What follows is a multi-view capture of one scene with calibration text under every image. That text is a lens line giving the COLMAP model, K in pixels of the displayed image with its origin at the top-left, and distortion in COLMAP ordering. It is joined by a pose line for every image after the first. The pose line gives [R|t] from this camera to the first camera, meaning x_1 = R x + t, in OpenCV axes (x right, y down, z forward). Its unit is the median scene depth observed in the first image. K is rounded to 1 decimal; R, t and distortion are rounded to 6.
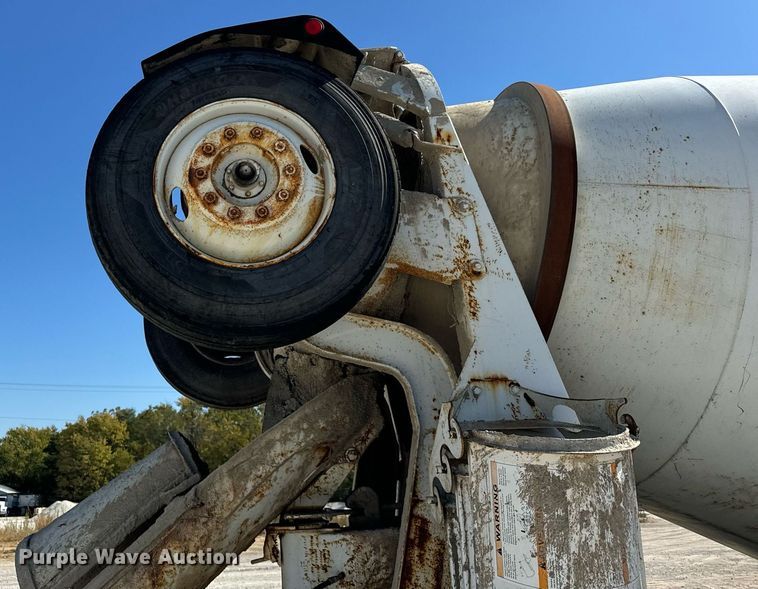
lens RADIAL K [[665.5, 0, 280.7], [0, 665.5, 219.6], [0, 0, 1]] dist [0.068689, -0.104222]
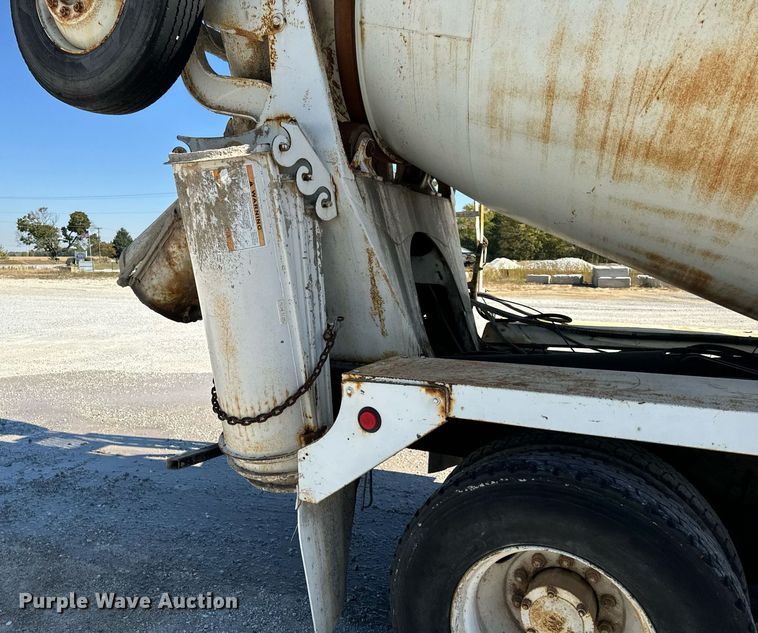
lens RADIAL K [[602.1, 0, 407.8], [0, 602.1, 313.8], [0, 0, 1]] dist [0.005244, 0.004426]
pose [[0.864443, 0.067676, -0.498155, 1.128373], [0.169157, 0.893966, 0.414983, 0.139803], [0.473418, -0.442995, 0.761335, 0.094132]]
